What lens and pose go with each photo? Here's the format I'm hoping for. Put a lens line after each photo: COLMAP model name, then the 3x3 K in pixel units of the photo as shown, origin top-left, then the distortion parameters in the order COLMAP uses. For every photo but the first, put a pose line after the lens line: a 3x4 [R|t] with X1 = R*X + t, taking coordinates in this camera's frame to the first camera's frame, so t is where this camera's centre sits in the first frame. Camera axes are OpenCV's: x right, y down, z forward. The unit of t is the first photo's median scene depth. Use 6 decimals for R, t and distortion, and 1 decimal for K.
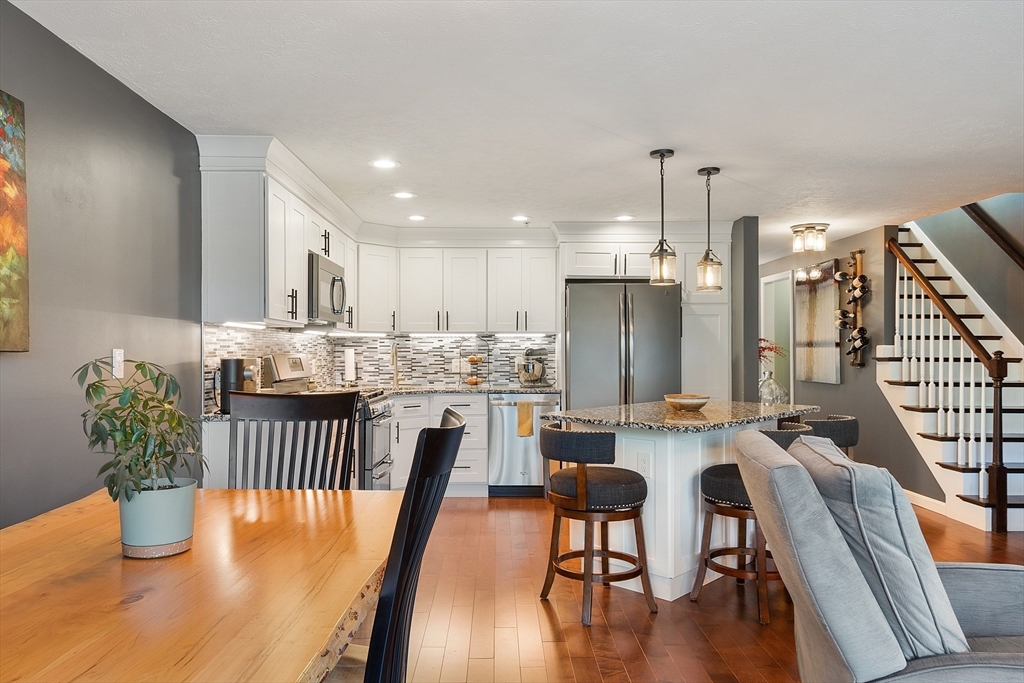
lens RADIAL K [[707.3, 0, 513.7], [0, 707.3, 349.3], [0, 0, 1]] dist [0.002407, -0.001095]
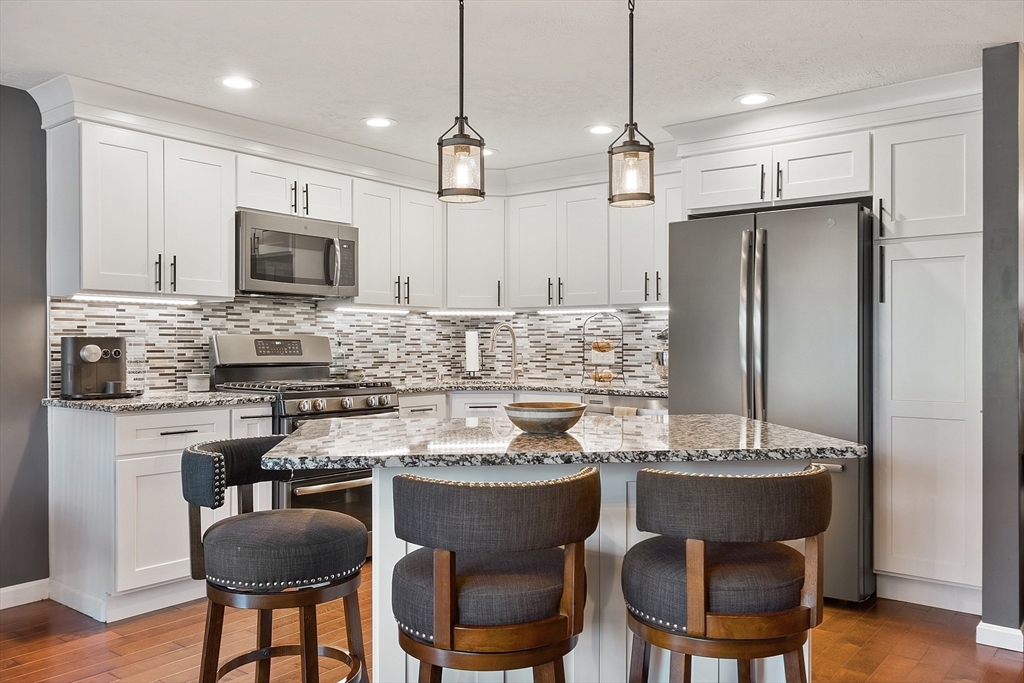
lens RADIAL K [[822.5, 0, 512.0], [0, 822.5, 341.5], [0, 0, 1]] dist [0.024712, 0.000308]
pose [[0.768776, -0.001155, -0.639518, 0.402119], [0.000466, 0.999999, -0.001246, 0.012261], [0.639519, 0.000660, 0.768775, 0.326027]]
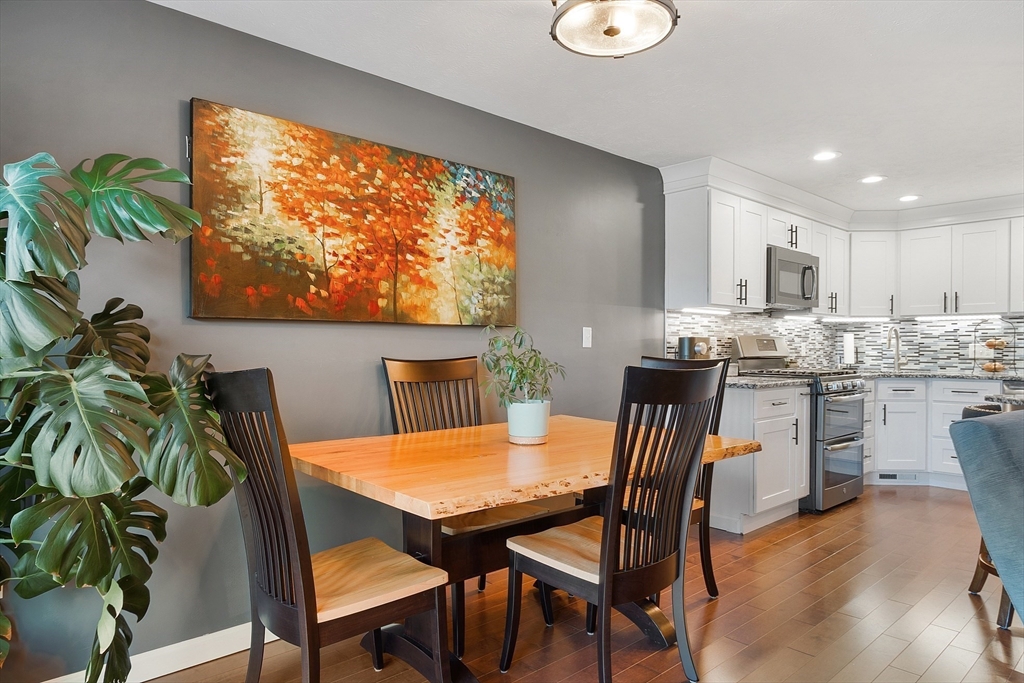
lens RADIAL K [[636.8, 0, 513.7], [0, 636.8, 351.2], [0, 0, 1]] dist [0.001425, -0.001572]
pose [[0.660188, 0.007838, -0.751059, 0.153305], [0.000136, 0.999944, 0.010555, 0.015857], [0.751100, -0.007070, 0.660150, 0.001781]]
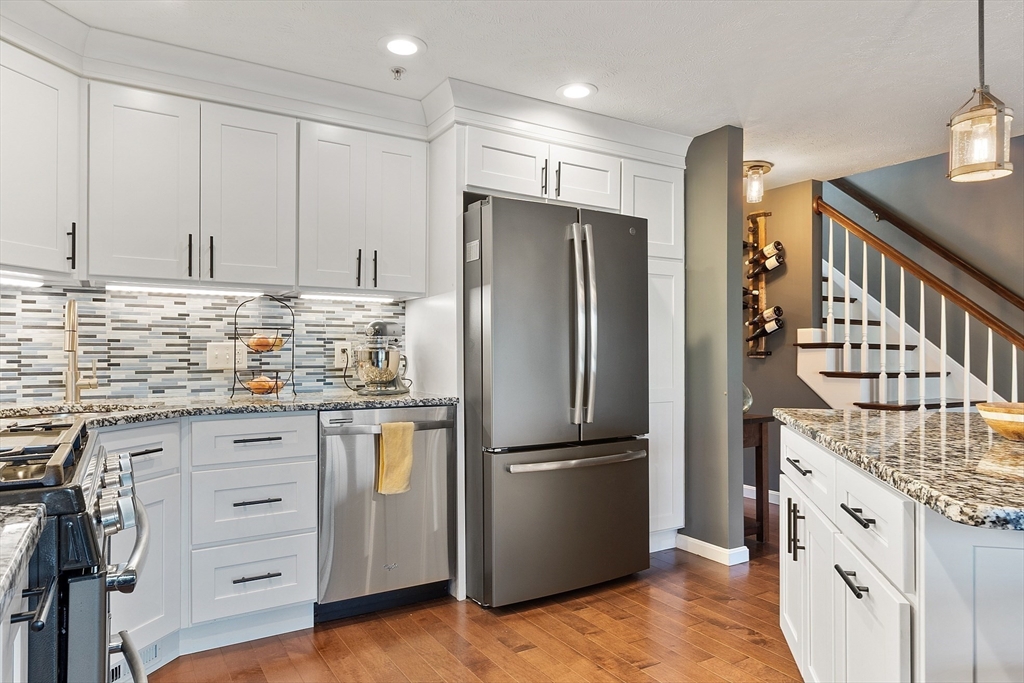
lens RADIAL K [[636.8, 0, 513.7], [0, 636.8, 351.2], [0, 0, 1]] dist [0.001425, -0.001572]
pose [[0.862217, 0.002281, 0.506534, -0.133862], [-0.000618, 0.999994, -0.003452, 0.022843], [-0.506539, 0.002663, 0.862213, 0.538964]]
